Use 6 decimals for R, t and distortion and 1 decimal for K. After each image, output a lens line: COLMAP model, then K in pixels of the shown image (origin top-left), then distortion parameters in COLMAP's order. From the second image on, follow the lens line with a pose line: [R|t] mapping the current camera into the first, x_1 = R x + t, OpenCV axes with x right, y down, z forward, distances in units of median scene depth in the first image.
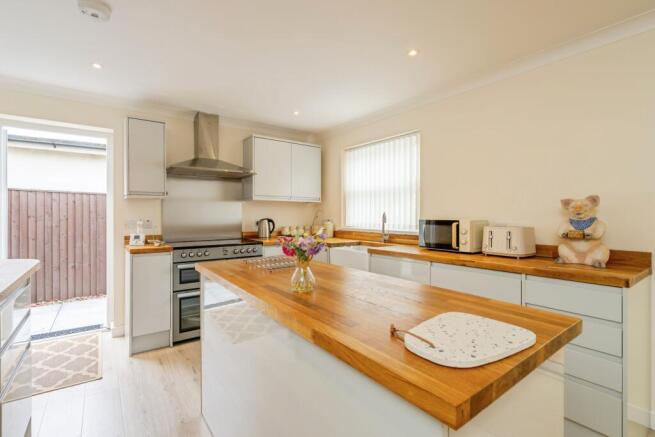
lens RADIAL K [[308.2, 0, 327.5], [0, 308.2, 218.5], [0, 0, 1]] dist [0.001852, 0.000229]
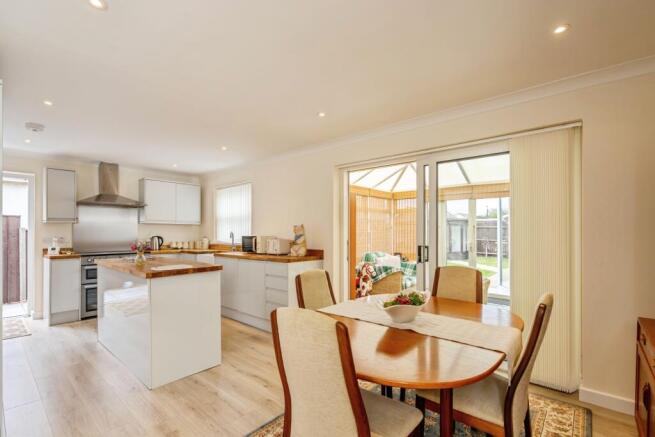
lens RADIAL K [[296.7, 0, 315.4], [0, 296.7, 232.9], [0, 0, 1]] dist [-0.001604, -0.000398]
pose [[0.980339, -0.001876, 0.197311, 0.308138], [0.004395, 0.999914, -0.012327, 0.006720], [-0.197271, 0.012952, 0.980263, -0.595497]]
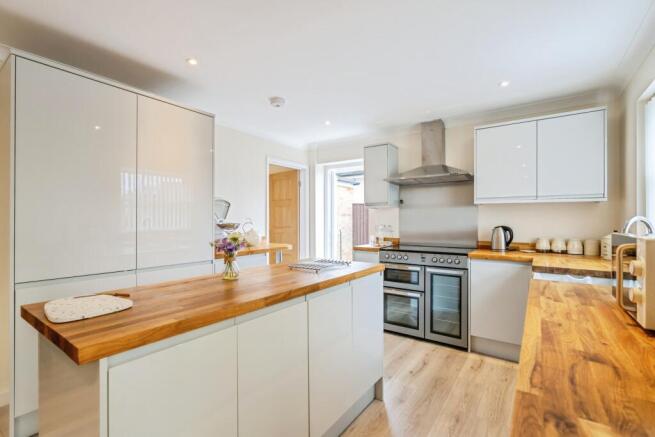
lens RADIAL K [[308.2, 0, 327.5], [0, 308.2, 218.5], [0, 0, 1]] dist [0.001852, 0.000229]
pose [[0.322117, -0.002418, -0.946697, 0.508381], [-0.014510, 0.999867, -0.007491, -0.008593], [0.946589, 0.016150, 0.322039, 0.395507]]
